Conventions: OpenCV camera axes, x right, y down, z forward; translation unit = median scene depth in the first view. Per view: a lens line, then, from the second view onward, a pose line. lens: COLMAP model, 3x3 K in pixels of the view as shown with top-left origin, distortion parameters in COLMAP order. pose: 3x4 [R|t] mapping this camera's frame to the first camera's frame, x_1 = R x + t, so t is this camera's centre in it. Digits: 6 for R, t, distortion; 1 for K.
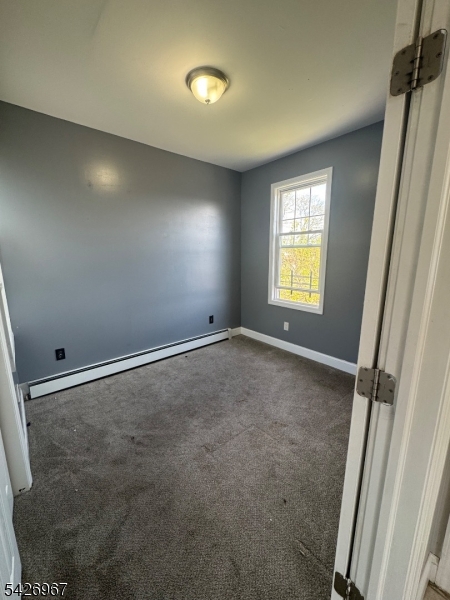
lens RADIAL K [[241.2, 0, 227.5], [0, 241.2, 299.7], [0, 0, 1]] dist [-0.003372, -0.000528]
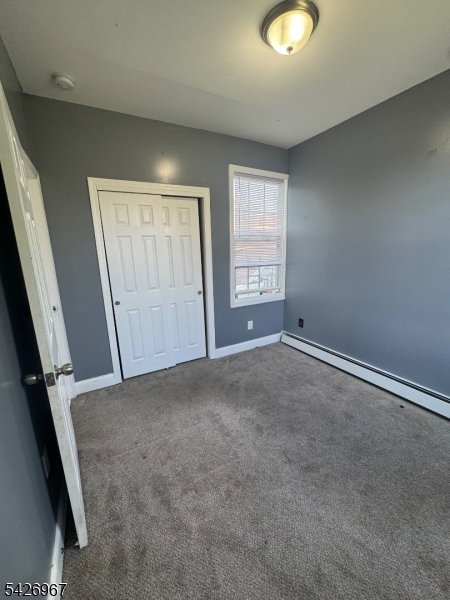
lens RADIAL K [[241.2, 0, 228.6], [0, 241.2, 300.5], [0, 0, 1]] dist [-0.003372, -0.000528]
pose [[-0.194557, 0.214419, -0.957169, 0.637100], [-0.164836, 0.954791, 0.247392, -0.156556], [0.966942, 0.205908, -0.150417, 0.802737]]
